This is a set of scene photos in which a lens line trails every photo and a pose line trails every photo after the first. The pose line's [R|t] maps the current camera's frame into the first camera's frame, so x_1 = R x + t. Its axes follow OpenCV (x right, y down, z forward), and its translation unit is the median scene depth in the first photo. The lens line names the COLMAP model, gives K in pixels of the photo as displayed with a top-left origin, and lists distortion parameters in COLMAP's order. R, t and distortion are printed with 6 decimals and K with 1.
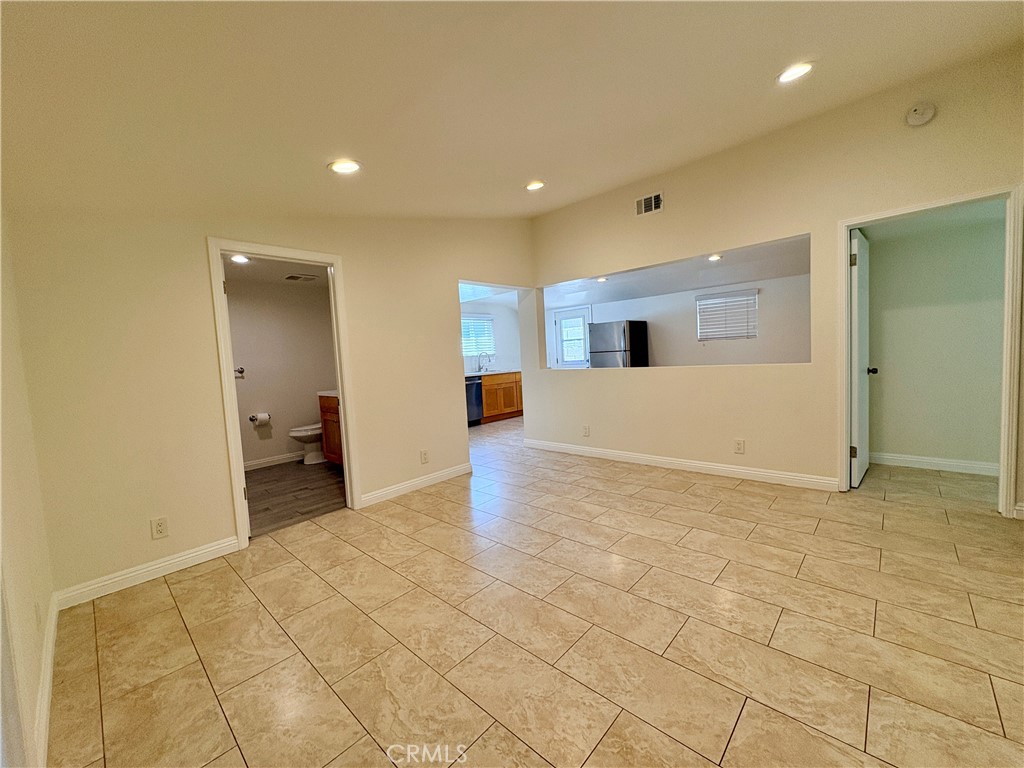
lens RADIAL K [[409.6, 0, 511.0], [0, 409.6, 381.3], [0, 0, 1]] dist [-0.001373, 0.000055]
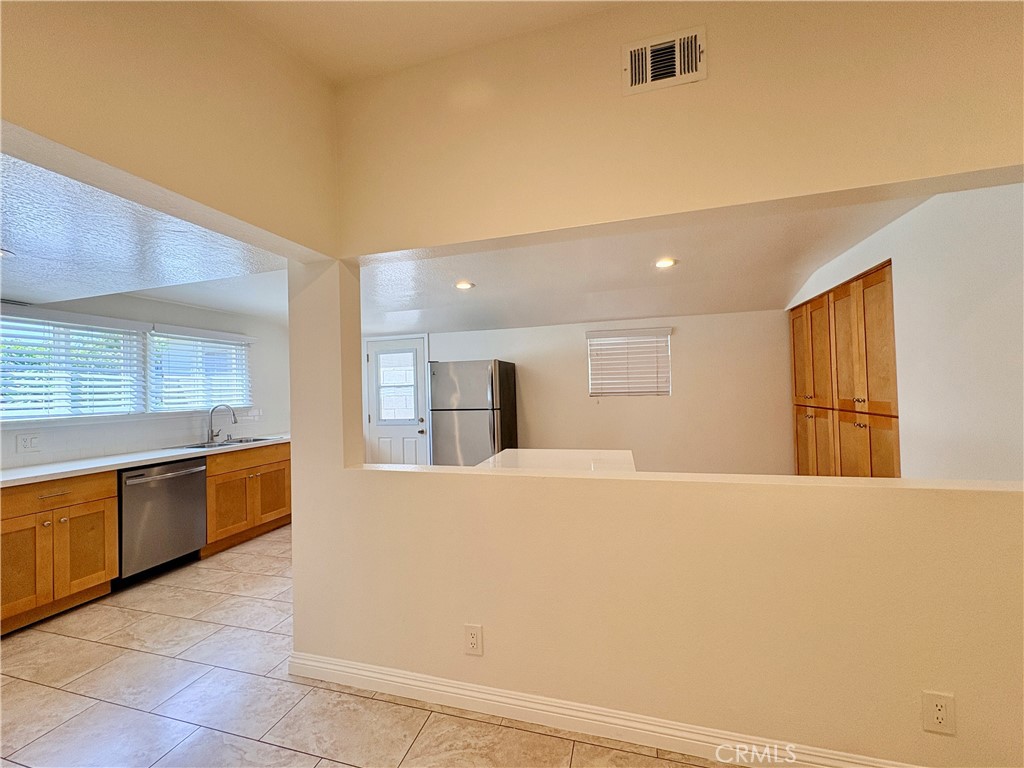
lens RADIAL K [[409.6, 0, 510.3], [0, 409.6, 385.2], [0, 0, 1]] dist [-0.001373, 0.000055]
pose [[0.890106, 0.035888, 0.454337, 0.023155], [0.006321, 0.995827, -0.091043, -0.051157], [-0.455709, 0.083909, 0.886165, 0.418382]]
